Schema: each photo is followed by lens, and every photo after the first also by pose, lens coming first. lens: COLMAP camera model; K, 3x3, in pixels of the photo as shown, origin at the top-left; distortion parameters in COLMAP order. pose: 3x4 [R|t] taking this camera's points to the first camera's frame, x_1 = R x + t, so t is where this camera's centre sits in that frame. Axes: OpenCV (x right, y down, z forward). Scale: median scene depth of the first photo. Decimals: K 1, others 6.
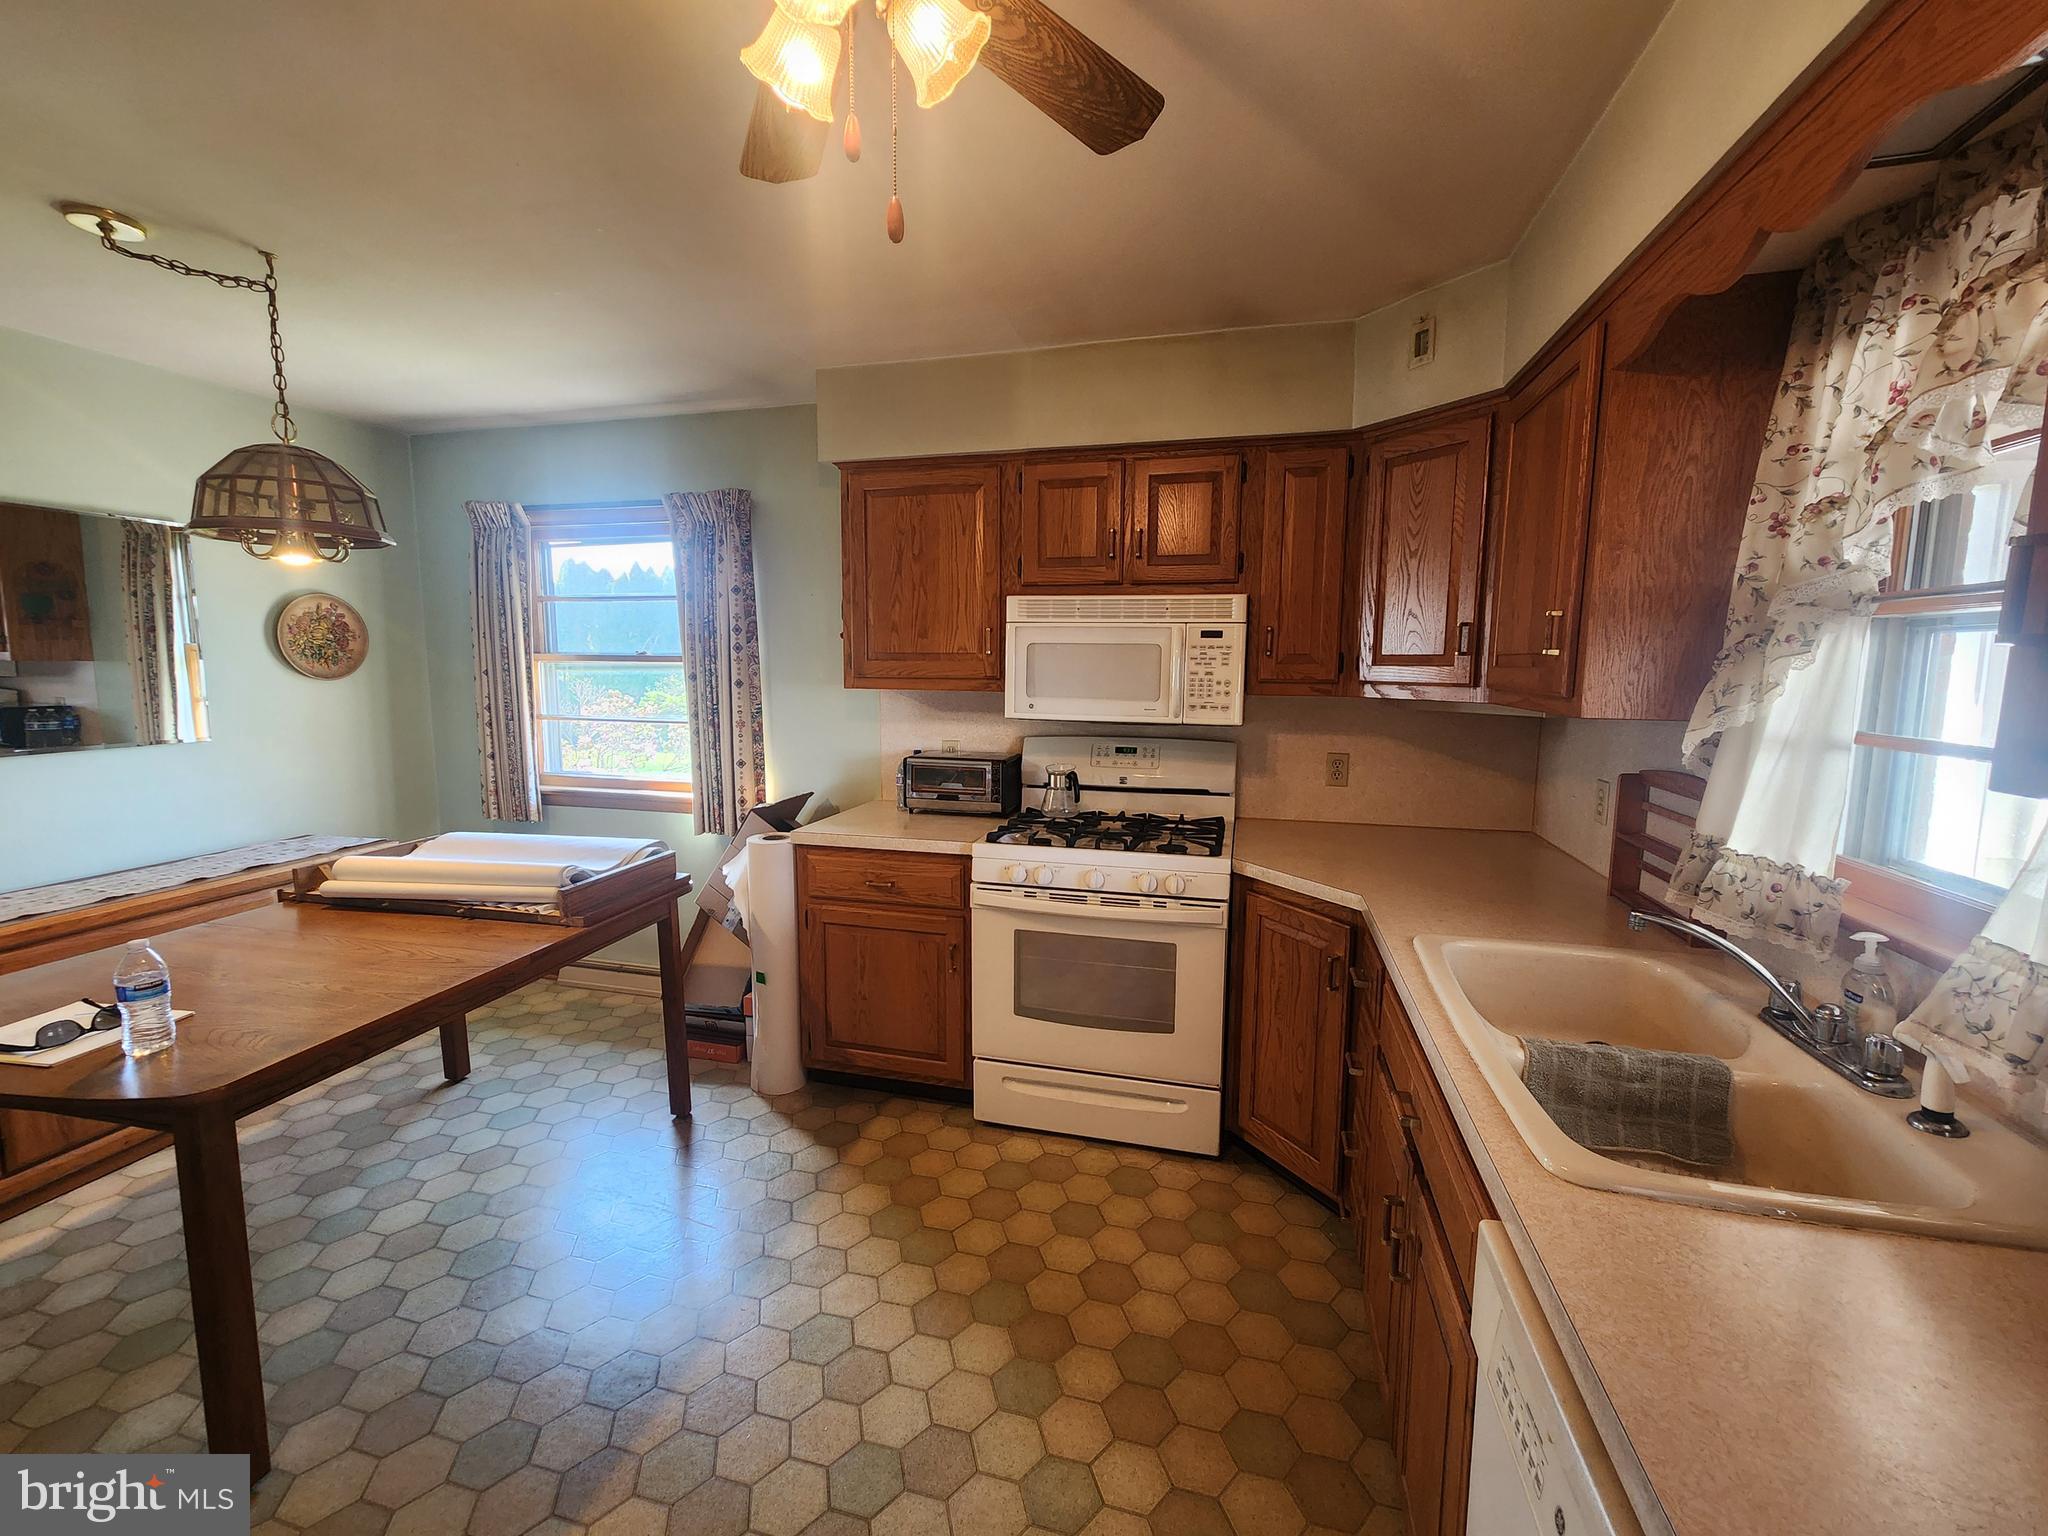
lens RADIAL K [[840.5, 0, 1026.7], [0, 840.5, 755.8], [0, 0, 1]] dist [-0.000962, -0.000225]
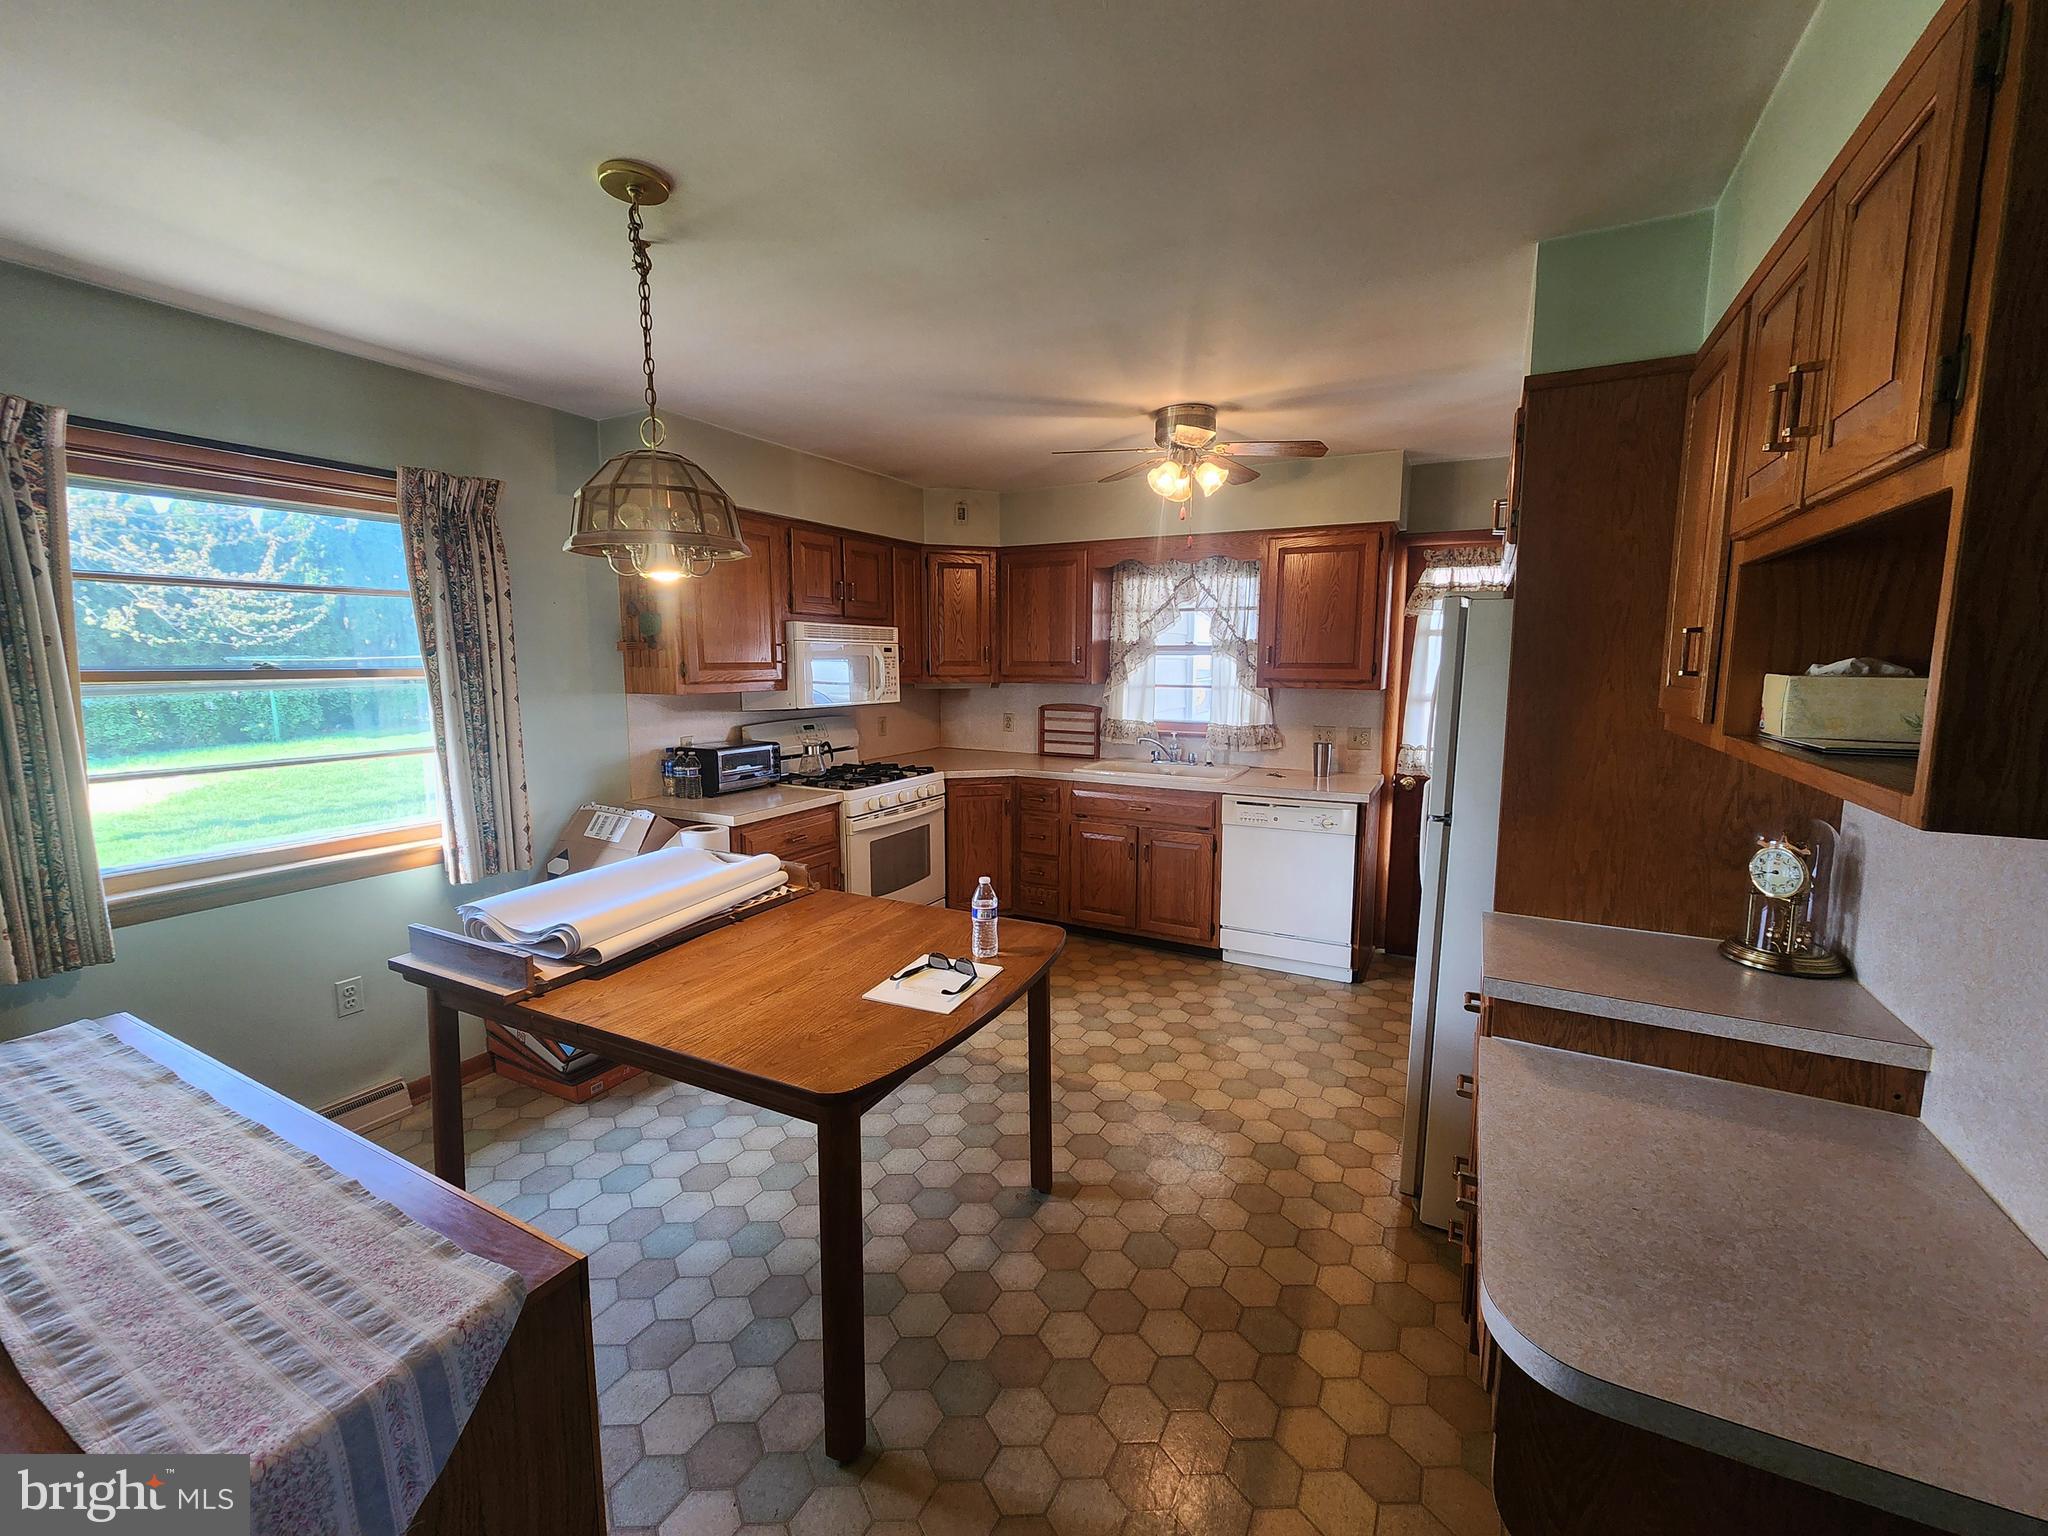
lens RADIAL K [[840.5, 0, 1026.7], [0, 840.5, 755.8], [0, 0, 1]] dist [-0.000962, -0.000225]
pose [[0.228170, -0.122091, 0.965936, -1.408685], [0.110373, 0.988954, 0.098929, -0.069857], [-0.967345, 0.084040, 0.239125, 0.337295]]
